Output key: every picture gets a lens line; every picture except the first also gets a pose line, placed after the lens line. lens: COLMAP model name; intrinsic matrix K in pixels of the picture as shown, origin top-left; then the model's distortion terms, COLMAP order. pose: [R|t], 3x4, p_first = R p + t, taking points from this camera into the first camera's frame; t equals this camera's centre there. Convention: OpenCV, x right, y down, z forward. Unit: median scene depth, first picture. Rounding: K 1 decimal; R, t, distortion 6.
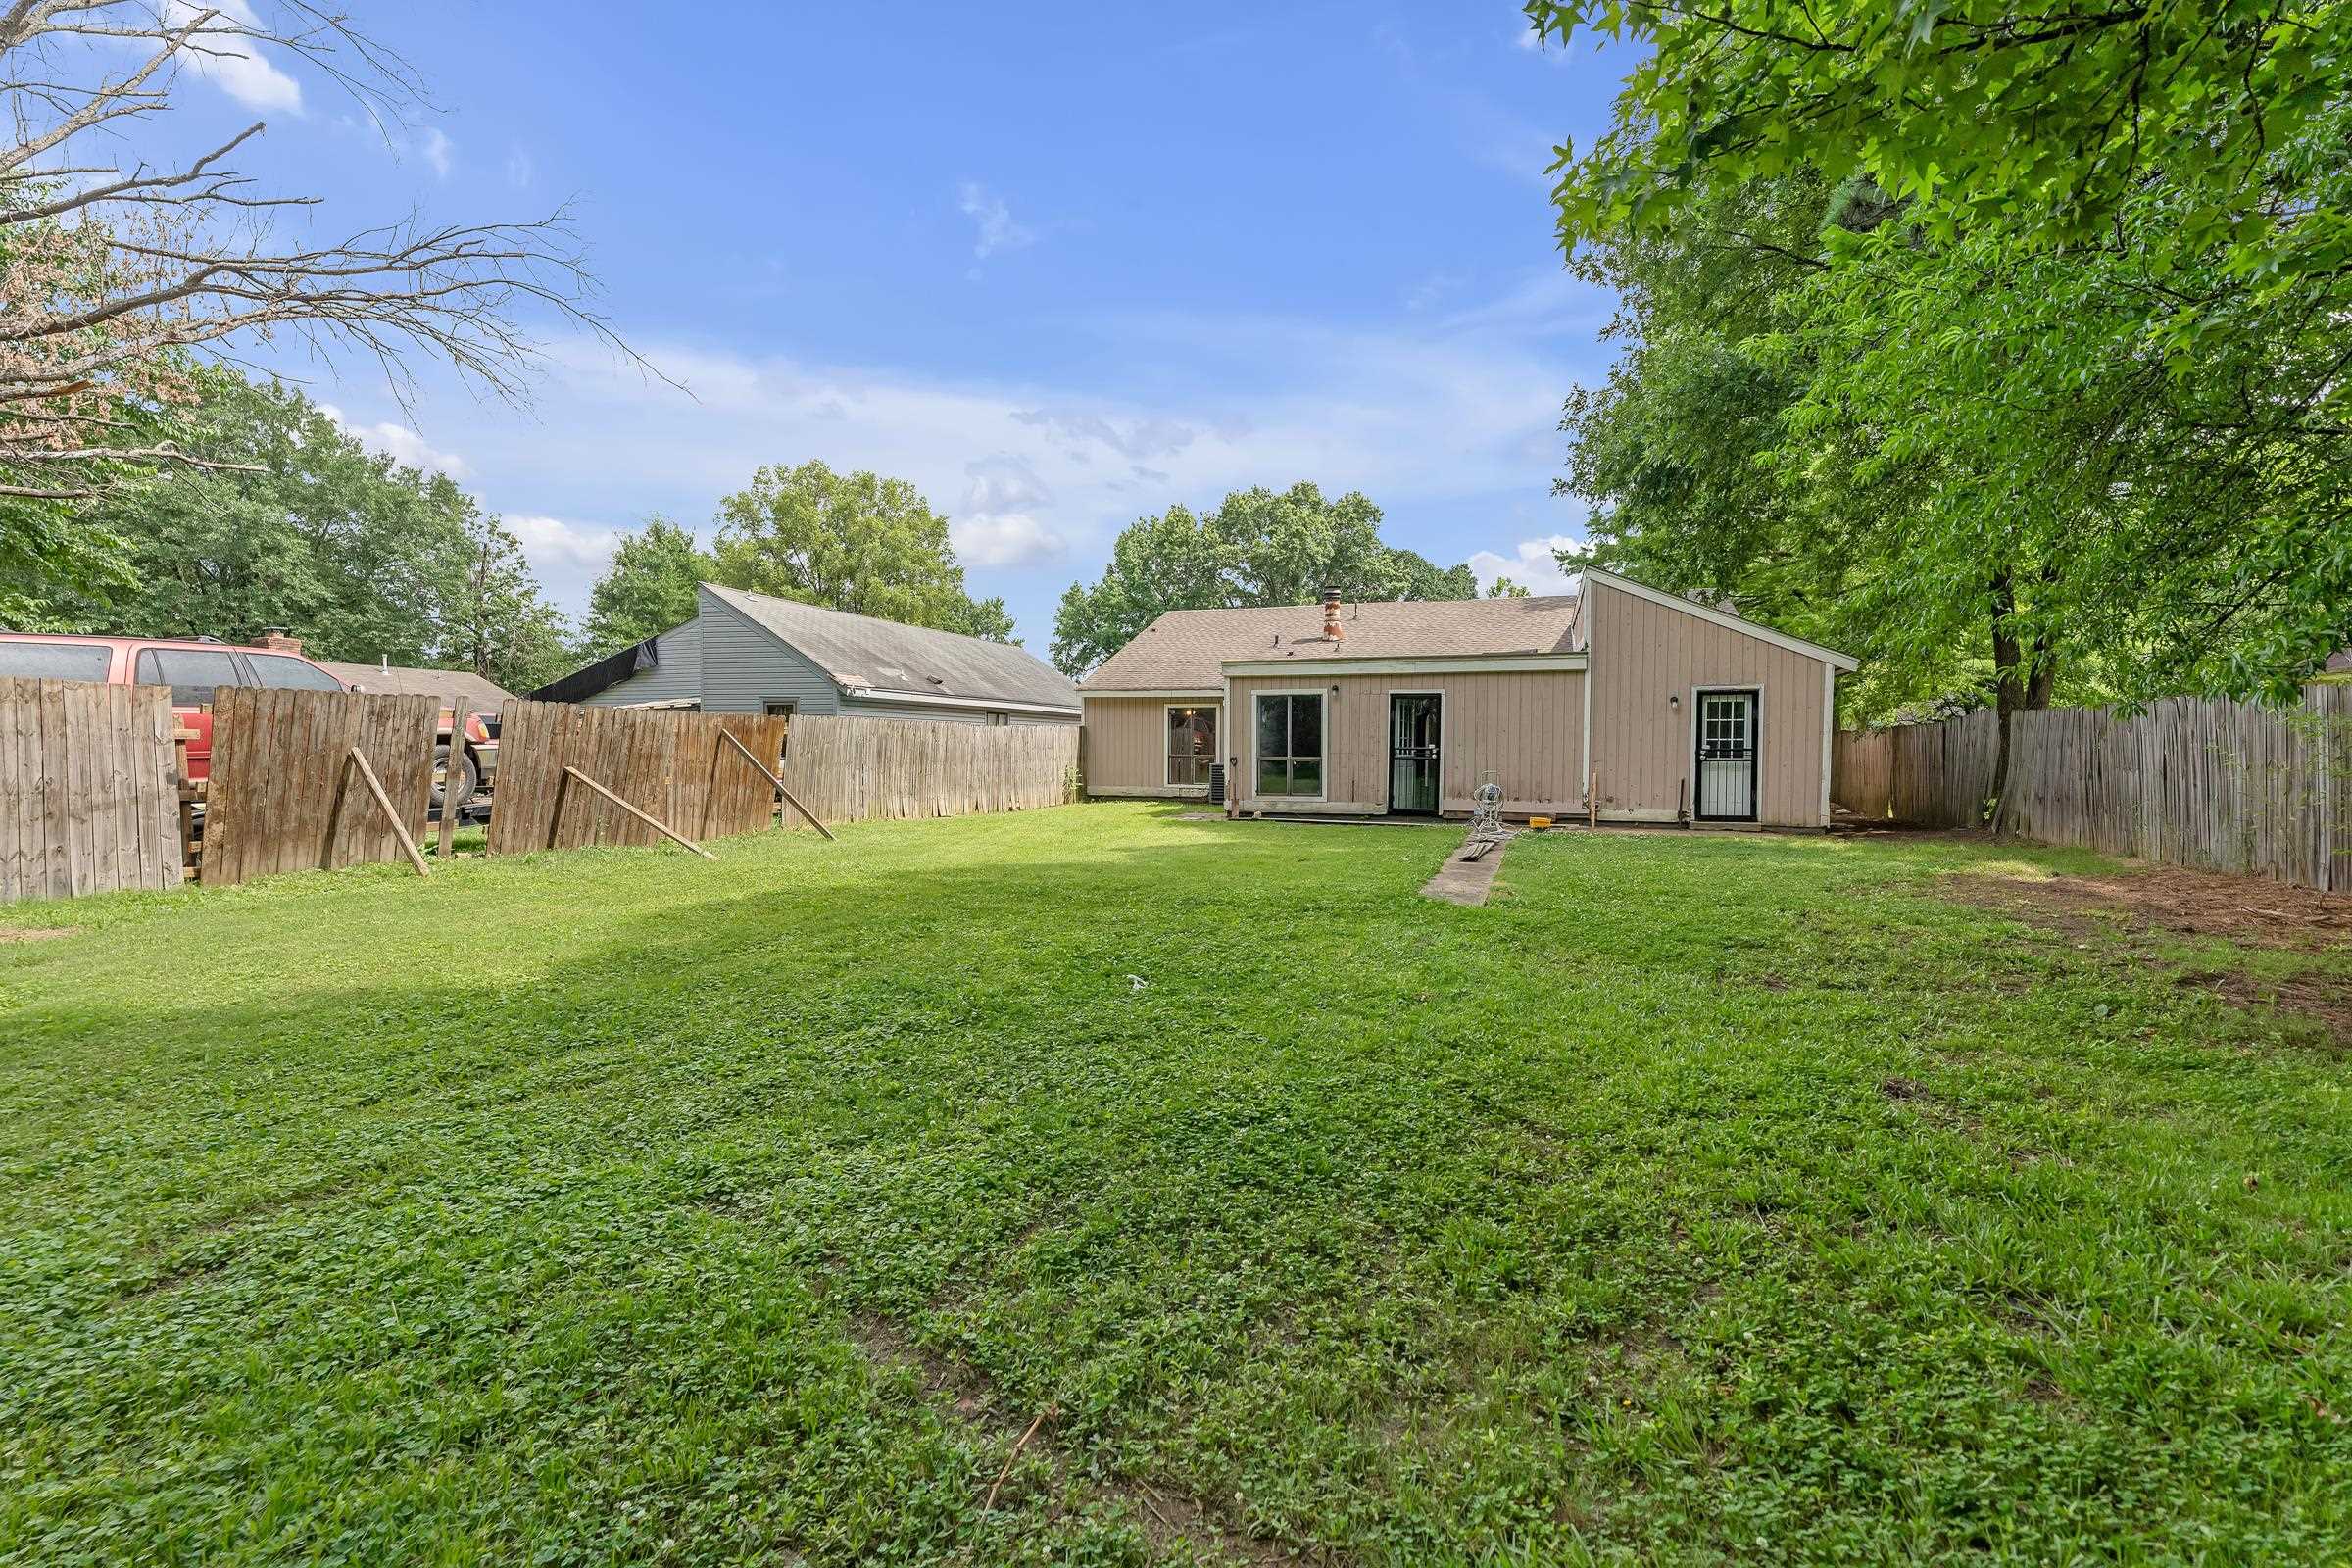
lens RADIAL K [[1052.7, 0, 1170.7], [0, 1052.7, 768.1], [0, 0, 1]] dist [-0.001474, -0.000276]
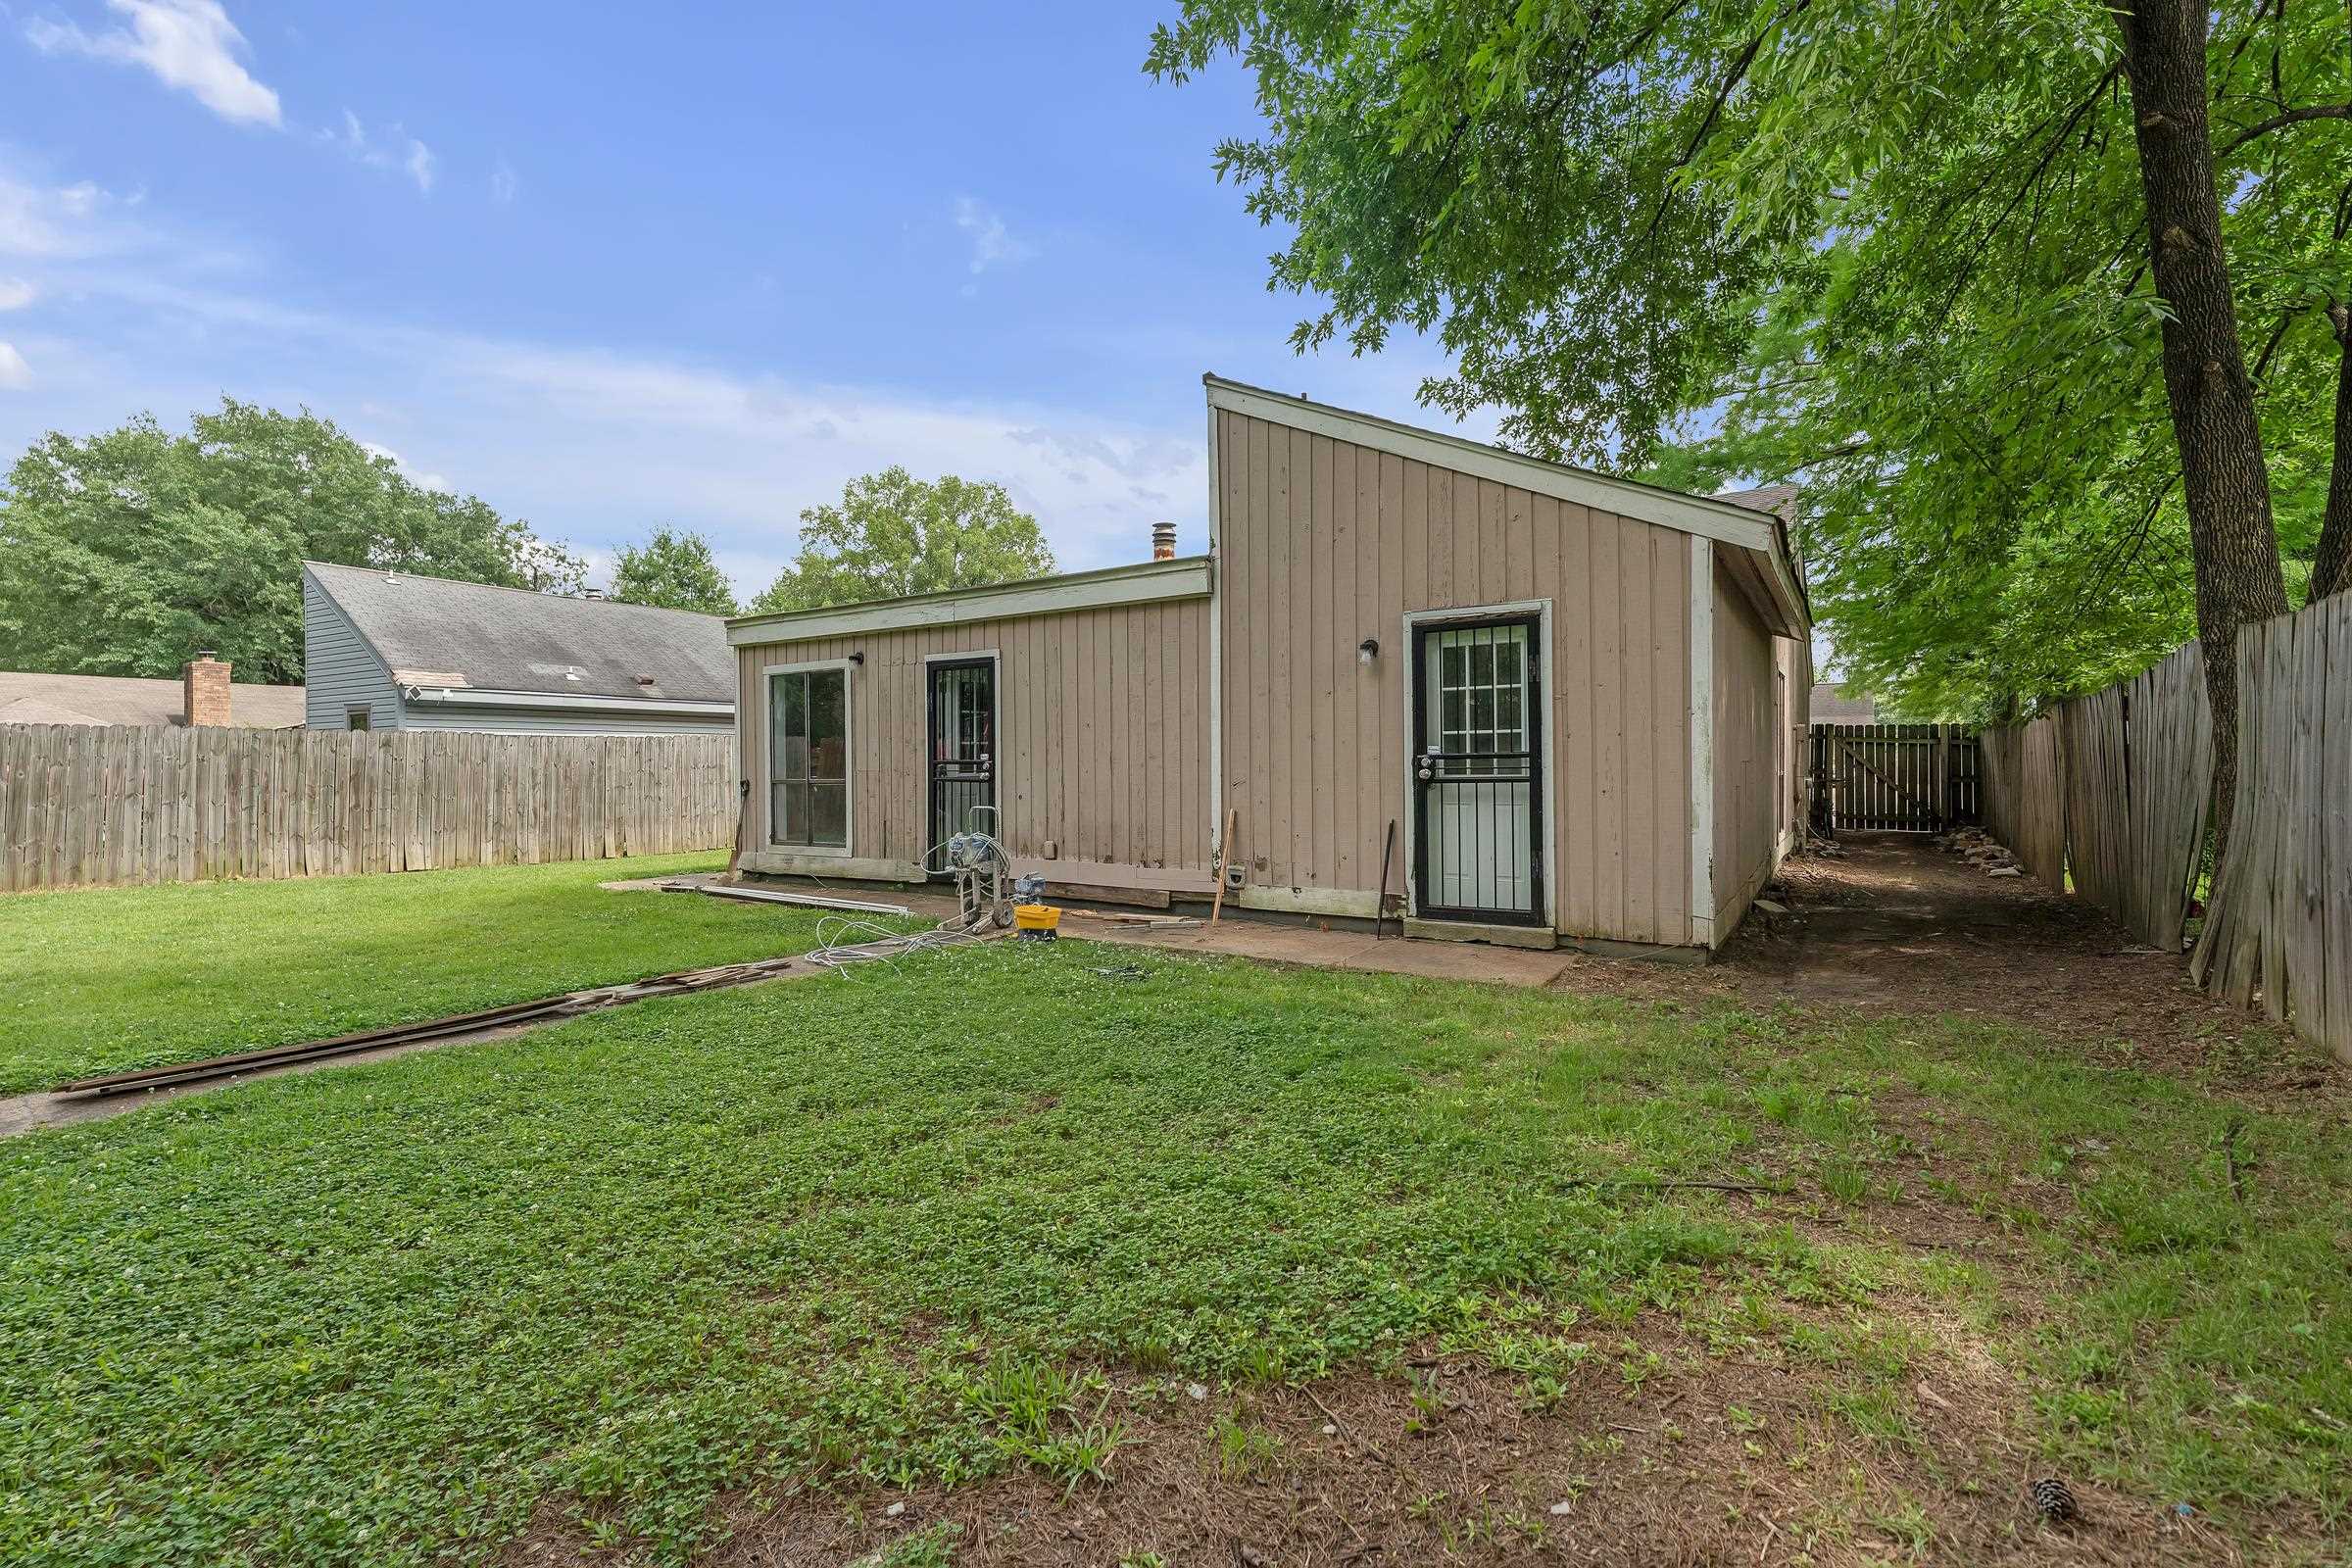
lens RADIAL K [[1052.7, 0, 1170.7], [0, 1052.7, 768.1], [0, 0, 1]] dist [-0.001474, -0.000276]
pose [[0.972359, -0.011292, -0.233216, 0.459335], [0.007692, 0.999837, -0.016342, -0.005716], [0.233362, 0.014096, 0.972288, 0.499374]]
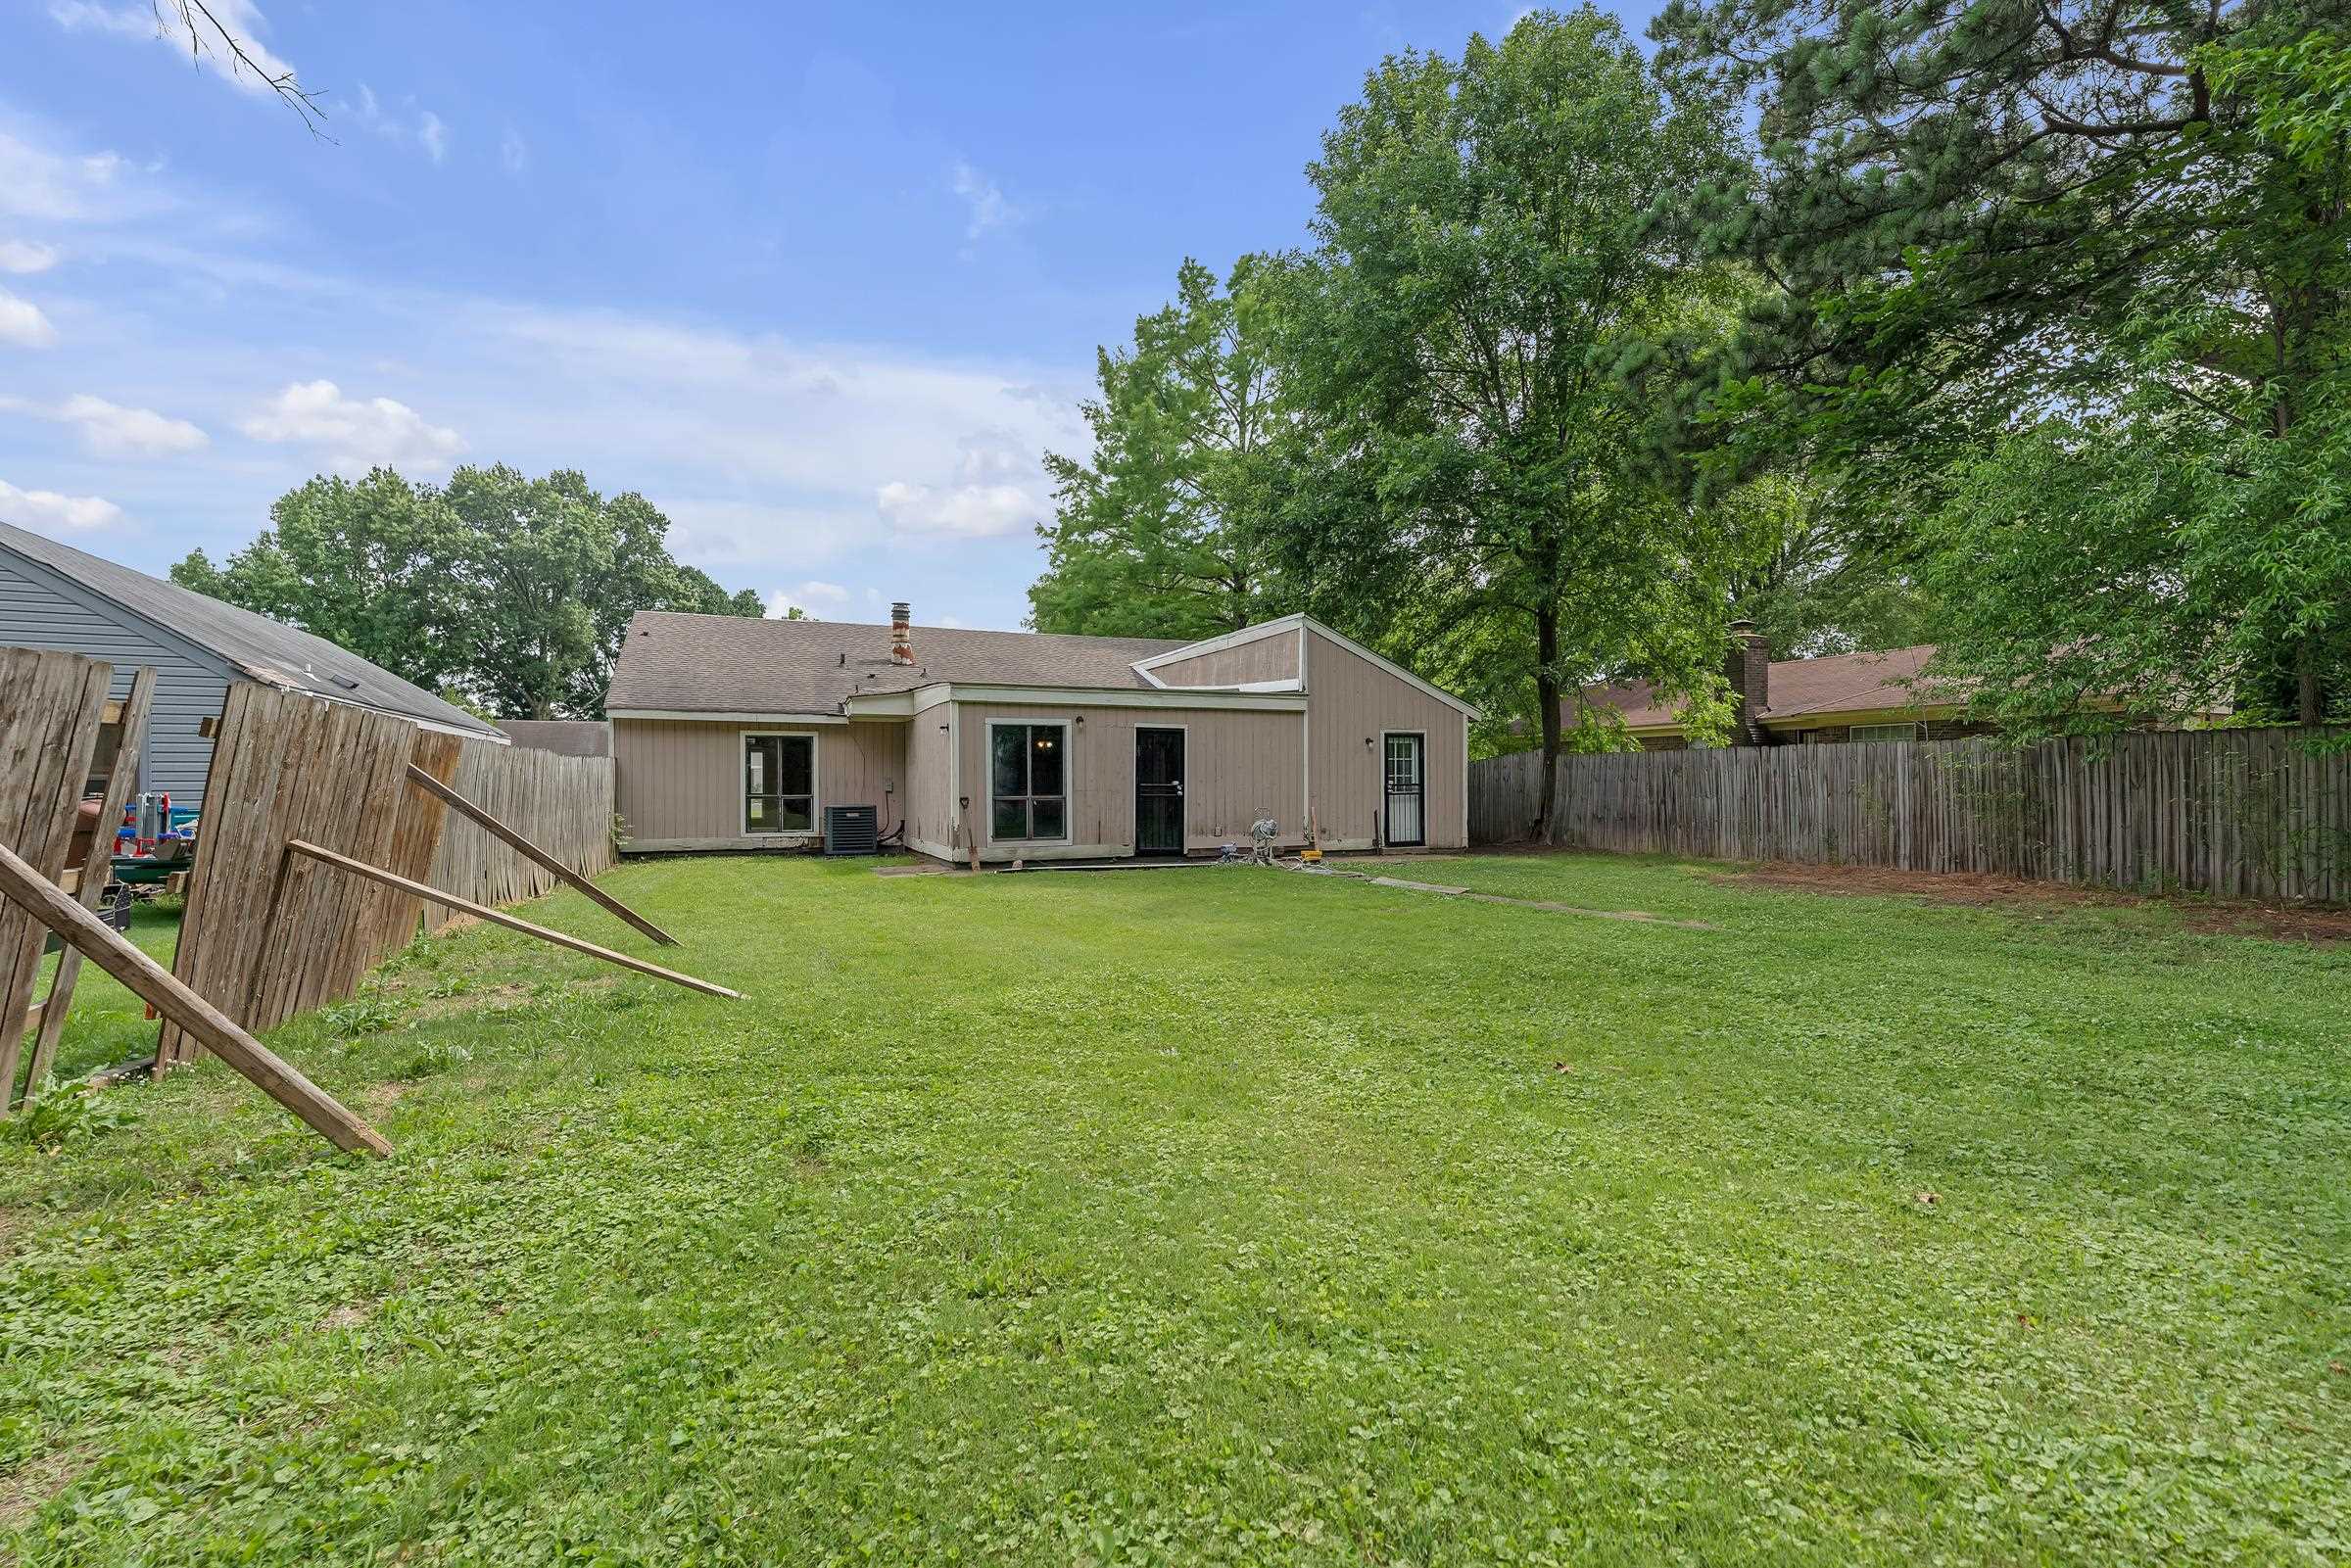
lens RADIAL K [[1052.1, 0, 1170.2], [0, 1052.1, 768.1], [0, 0, 1]] dist [-0.001474, -0.000276]
pose [[0.742071, 0.004368, 0.670307, -0.400899], [0.018022, 0.999487, -0.026466, -0.008708], [-0.670079, 0.031720, 0.741612, 0.282071]]
